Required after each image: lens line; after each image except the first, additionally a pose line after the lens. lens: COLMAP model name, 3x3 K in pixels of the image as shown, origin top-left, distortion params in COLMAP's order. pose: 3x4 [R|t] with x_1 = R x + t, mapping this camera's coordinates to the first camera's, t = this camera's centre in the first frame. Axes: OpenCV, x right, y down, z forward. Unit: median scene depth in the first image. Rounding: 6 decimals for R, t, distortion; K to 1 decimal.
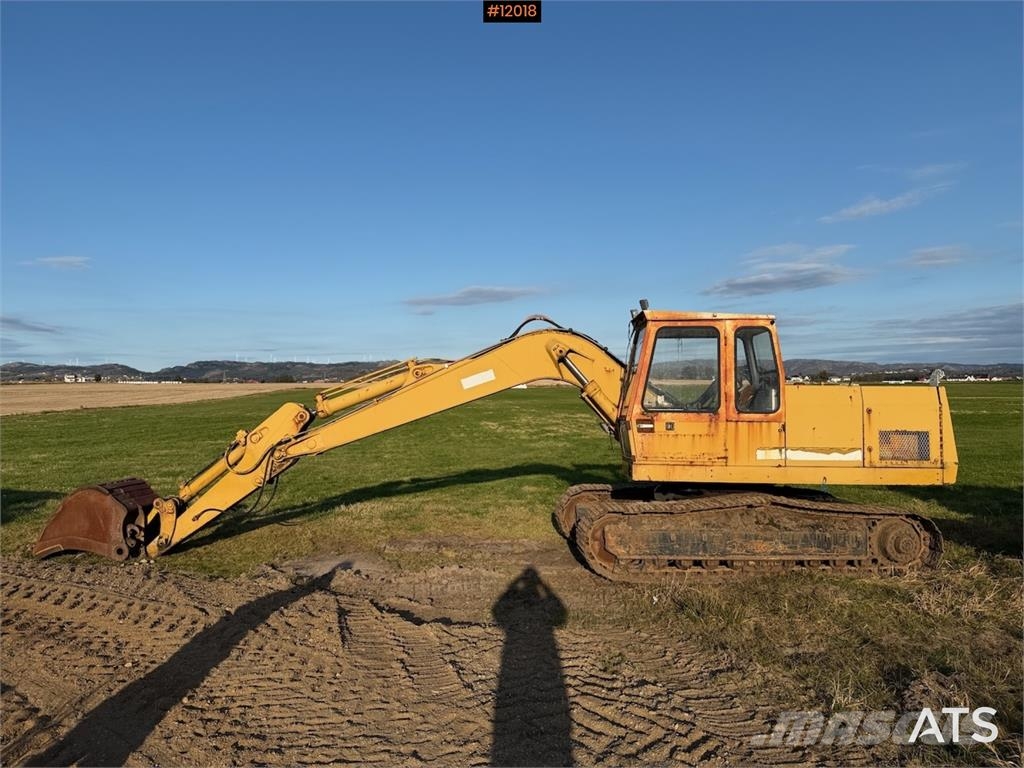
lens RADIAL K [[729.0, 0, 509.8], [0, 729.0, 390.7], [0, 0, 1]] dist [0.060781, -0.082847]
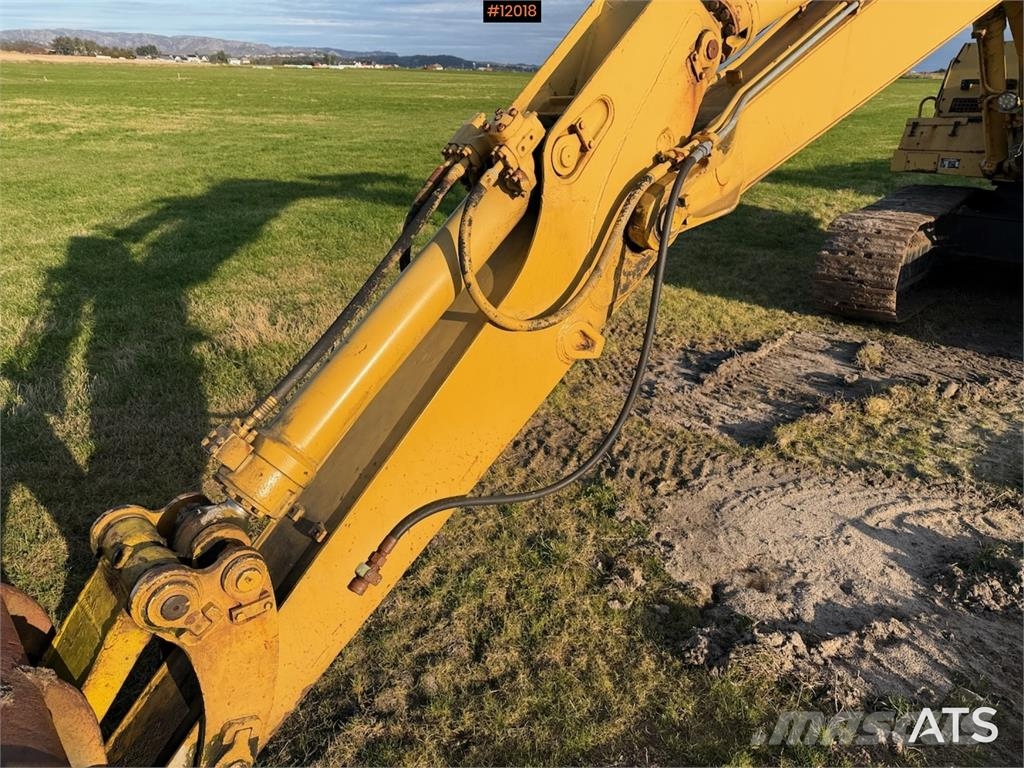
lens RADIAL K [[729.0, 0, 509.8], [0, 729.0, 390.7], [0, 0, 1]] dist [0.060781, -0.082847]
pose [[0.704081, -0.259681, 0.660935, -0.519647], [-0.021391, 0.922560, 0.385260, 0.046364], [-0.709797, -0.285393, 0.644002, 0.856938]]
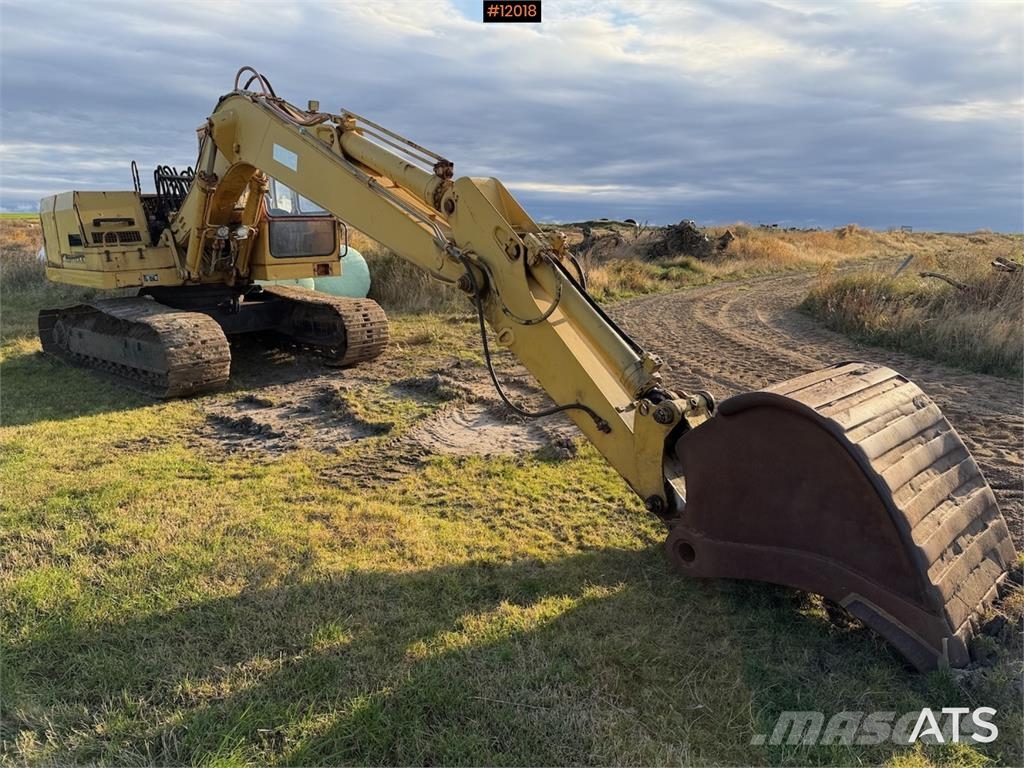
lens RADIAL K [[729.0, 0, 509.8], [0, 729.0, 390.7], [0, 0, 1]] dist [0.060781, -0.082847]
pose [[-0.704018, -0.140086, 0.696228, -0.679268], [0.007697, 0.978790, 0.204723, 0.058797], [-0.710140, 0.149488, -0.688008, 1.359465]]
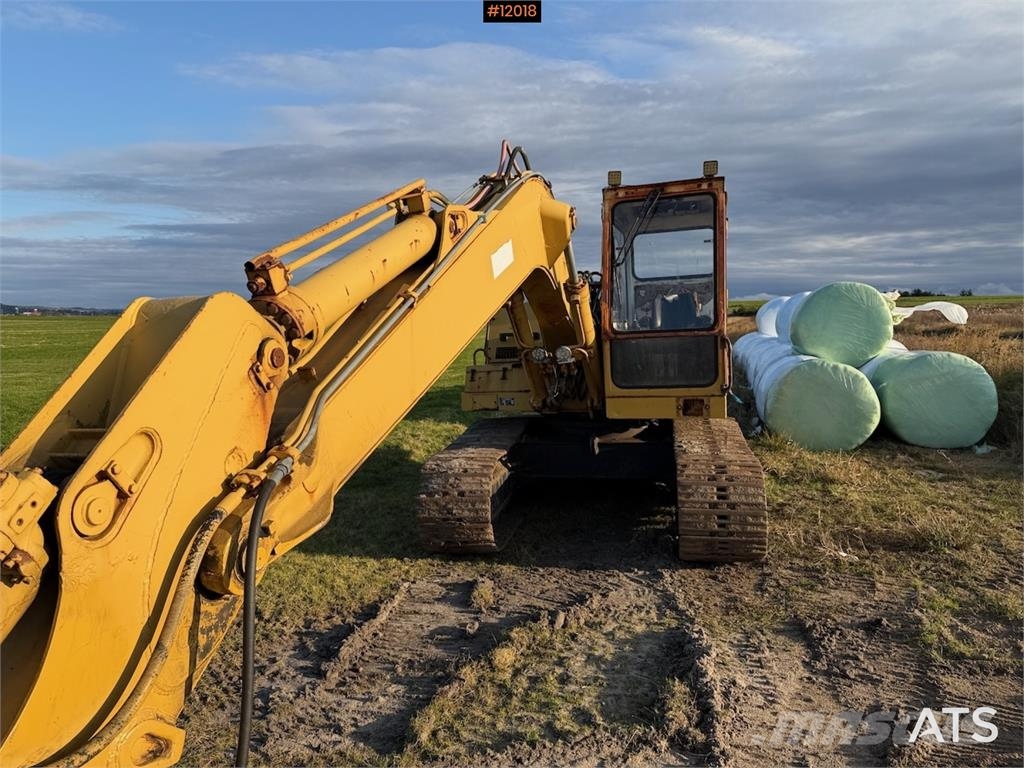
lens RADIAL K [[722.2, 0, 513.9], [0, 722.2, 374.8], [0, 0, 1]] dist [0.133757, -0.215781]
pose [[0.232803, -0.068967, 0.970075, -0.480334], [0.006636, 0.997572, 0.069330, 0.025172], [-0.972501, -0.009702, 0.232695, 0.877475]]
